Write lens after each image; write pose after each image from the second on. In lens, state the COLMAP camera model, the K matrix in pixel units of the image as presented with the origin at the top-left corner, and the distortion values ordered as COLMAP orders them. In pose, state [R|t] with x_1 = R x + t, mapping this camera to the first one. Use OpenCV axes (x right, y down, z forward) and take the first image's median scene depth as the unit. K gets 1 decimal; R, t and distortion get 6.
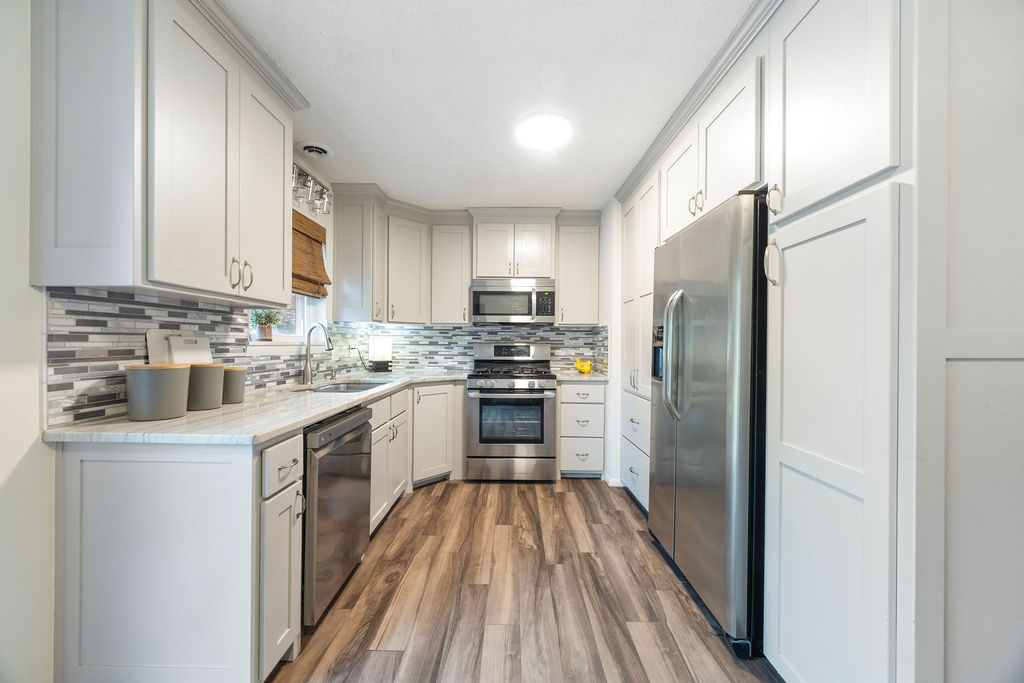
lens RADIAL K [[383.7, 0, 505.0], [0, 383.7, 344.6], [0, 0, 1]] dist [-0.001502, 0.000213]
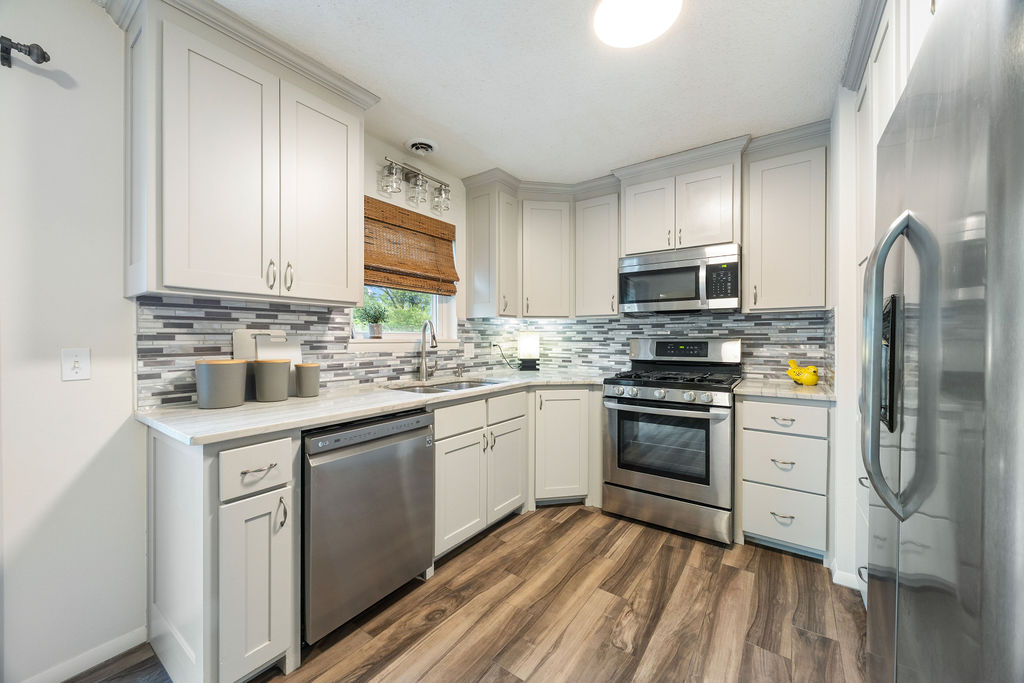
lens RADIAL K [[383.7, 0, 508.9], [0, 383.7, 339.2], [0, 0, 1]] dist [-0.001502, 0.000213]
pose [[0.821641, -0.006843, -0.569965, 0.256756], [0.004473, 0.999975, -0.005557, -0.000087], [0.569988, 0.002016, 0.821650, 0.304726]]
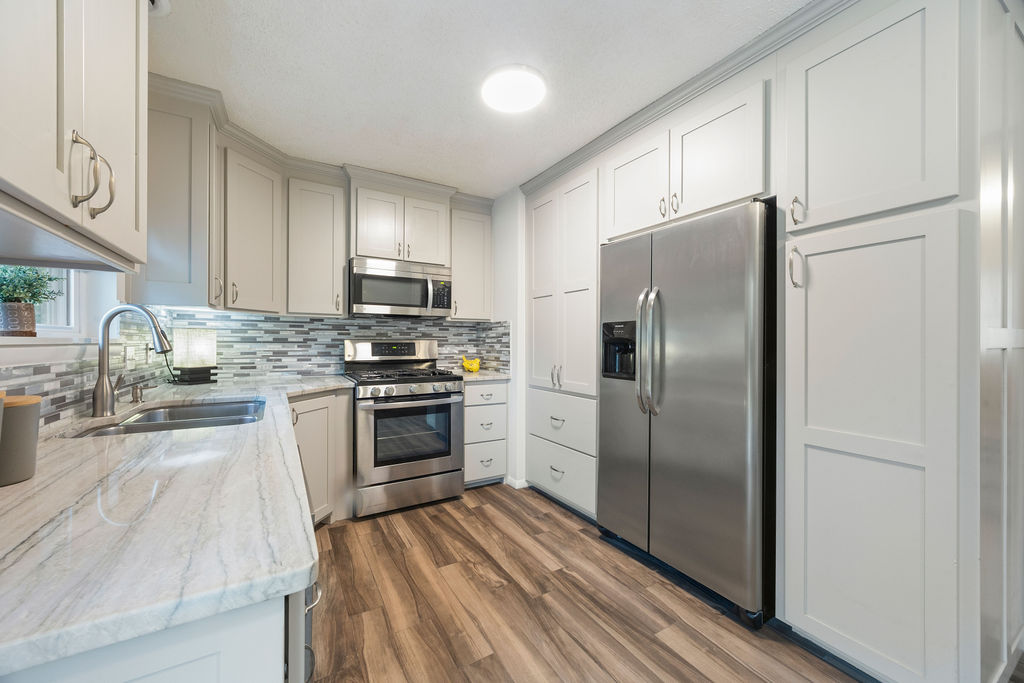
lens RADIAL K [[383.7, 0, 503.1], [0, 383.7, 341.4], [0, 0, 1]] dist [-0.001502, 0.000213]
pose [[0.857223, -0.004210, 0.514929, -0.317322], [0.004307, 0.999990, 0.001006, -0.000304], [-0.514928, 0.001355, 0.857232, 0.249851]]
